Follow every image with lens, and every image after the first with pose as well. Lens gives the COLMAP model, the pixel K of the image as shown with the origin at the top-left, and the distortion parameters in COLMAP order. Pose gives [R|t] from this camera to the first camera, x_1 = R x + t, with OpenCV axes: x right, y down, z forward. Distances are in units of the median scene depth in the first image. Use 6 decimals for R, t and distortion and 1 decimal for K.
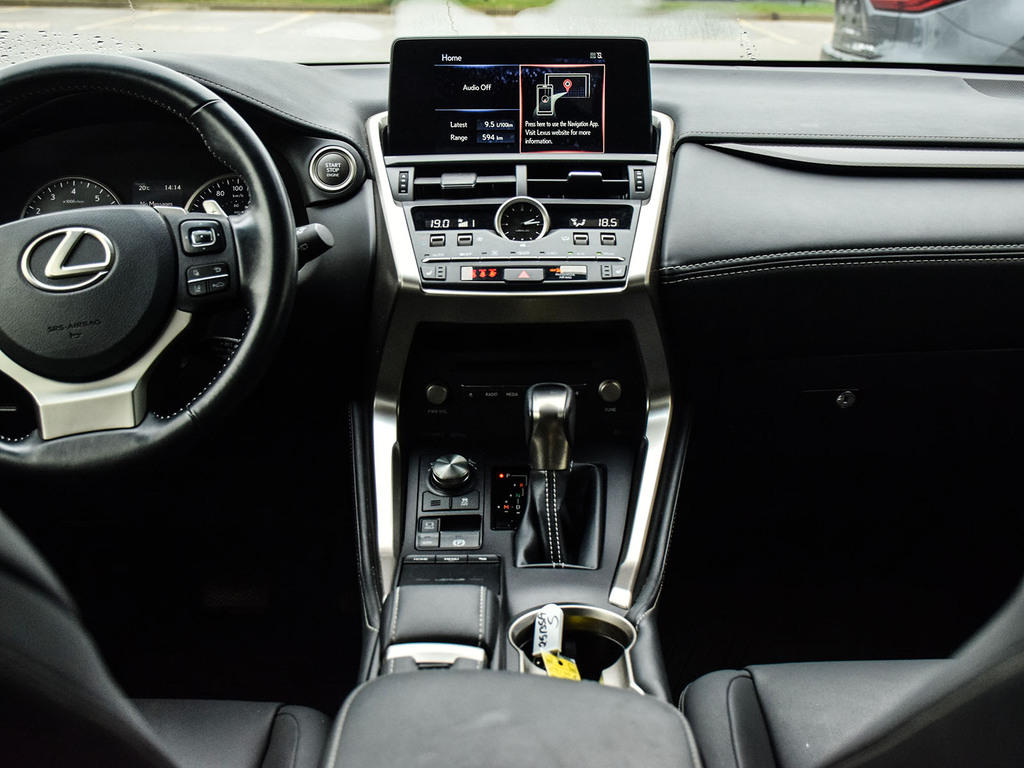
lens RADIAL K [[1396.7, 0, 515.4], [0, 1396.7, 382.6], [0, 0, 1]] dist [0.001210, 0.000000]
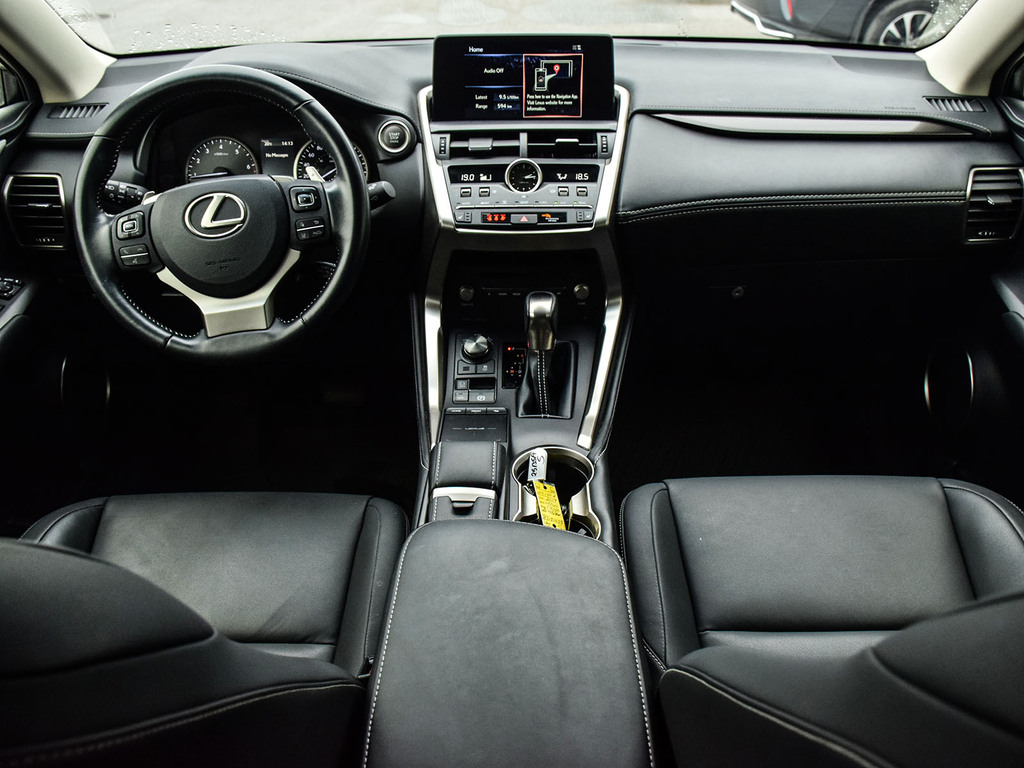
lens RADIAL K [[873.0, 0, 513.7], [0, 873.0, 383.5], [0, 0, 1]] dist [-0.028493, 0.007918]
pose [[0.999873, 0.004719, -0.015247, 0.009006], [-0.001231, 0.975243, 0.221133, -0.101915], [0.015913, -0.221086, 0.975124, 0.057046]]
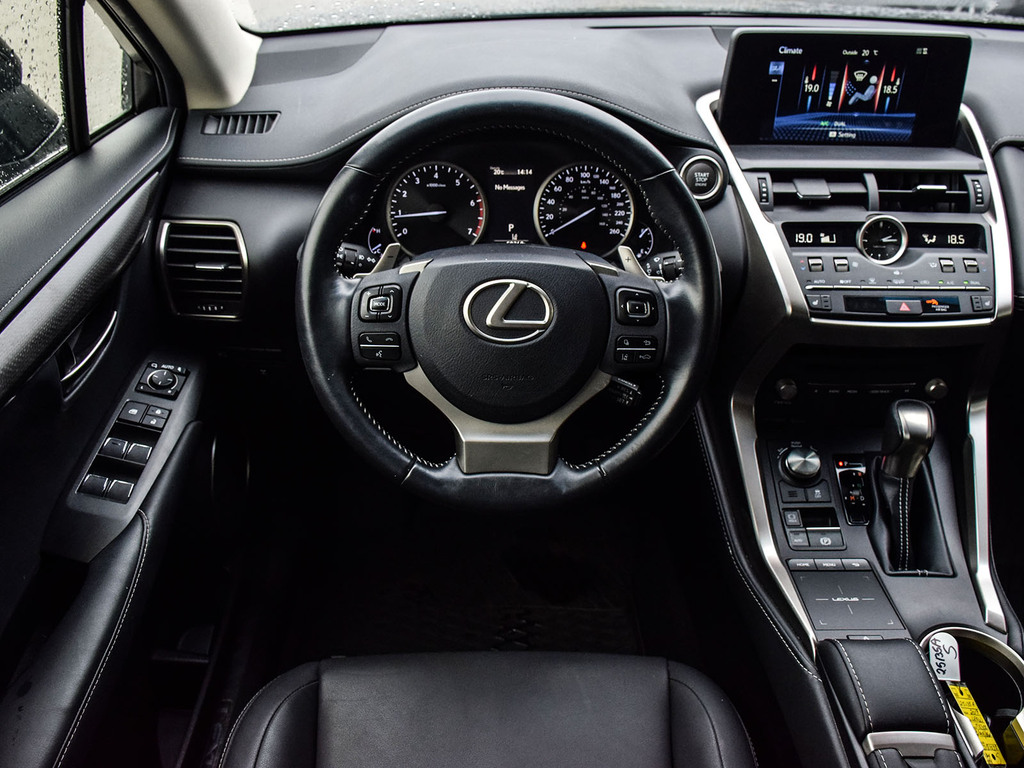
lens RADIAL K [[873.0, 0, 511.0], [0, 873.0, 388.0], [0, 0, 1]] dist [-0.028493, 0.007918]
pose [[0.999865, 0.013379, 0.009505, -0.277134], [-0.015639, 0.952318, 0.304707, -0.198521], [-0.004975, -0.304815, 0.952399, 0.314734]]
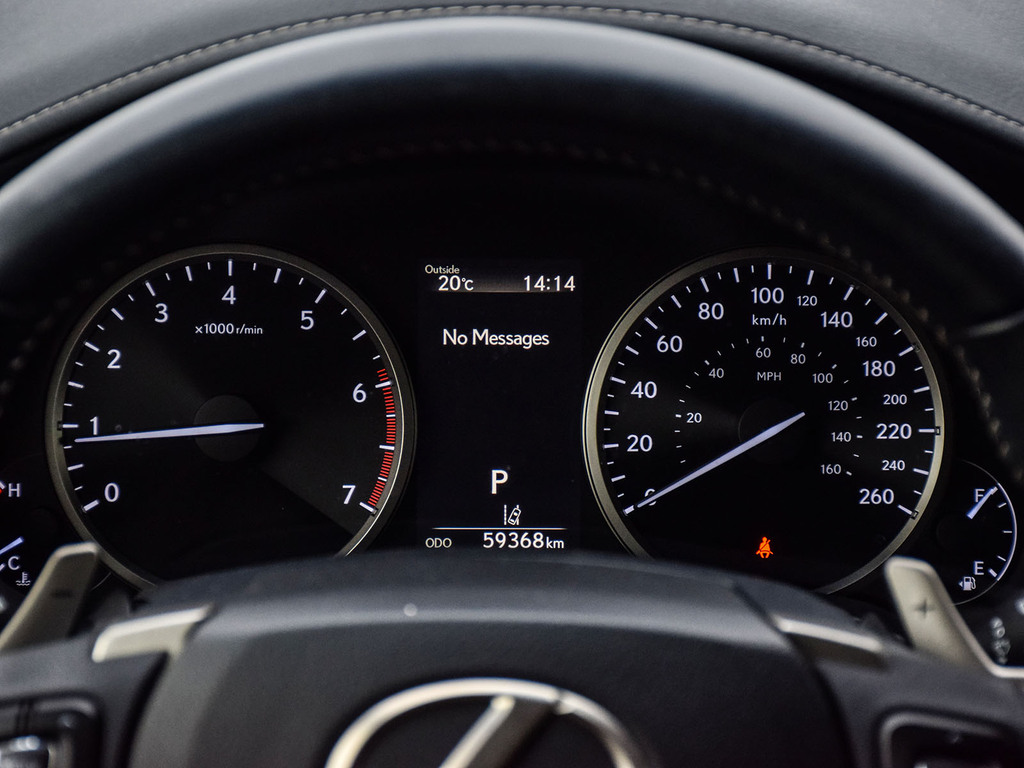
lens RADIAL K [[3414.8, 0, 510.8], [0, 3414.8, 384.5], [0, 0, 1]] dist [-0.081923, 0.000000]
pose [[0.999743, 0.020262, 0.010216, -0.277789], [-0.021286, 0.993386, 0.112831, -0.214613], [-0.007862, -0.113019, 0.993562, 0.274919]]
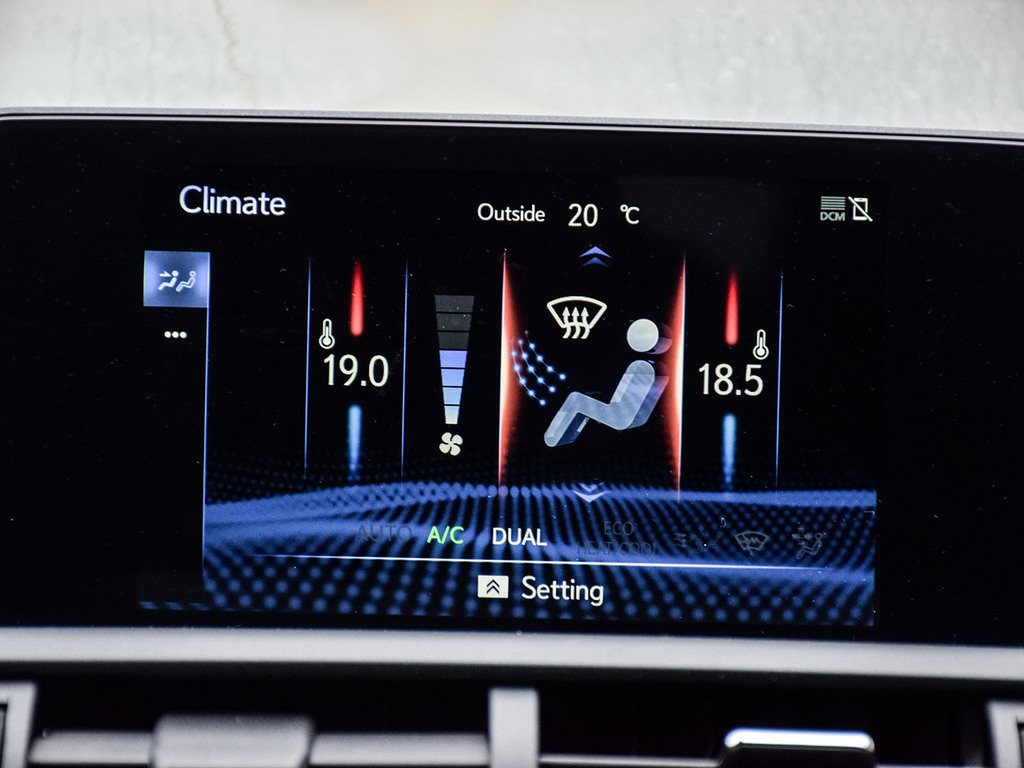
lens RADIAL K [[4992.3, 0, 510.7], [0, 4992.3, 384.4], [0, 0, 1]] dist [0.065459, 0.000000]
pose [[0.999549, 0.027534, 0.011968, -0.007315], [-0.025079, 0.984902, -0.171289, -0.066962], [-0.016503, 0.170911, 0.985148, 0.204252]]
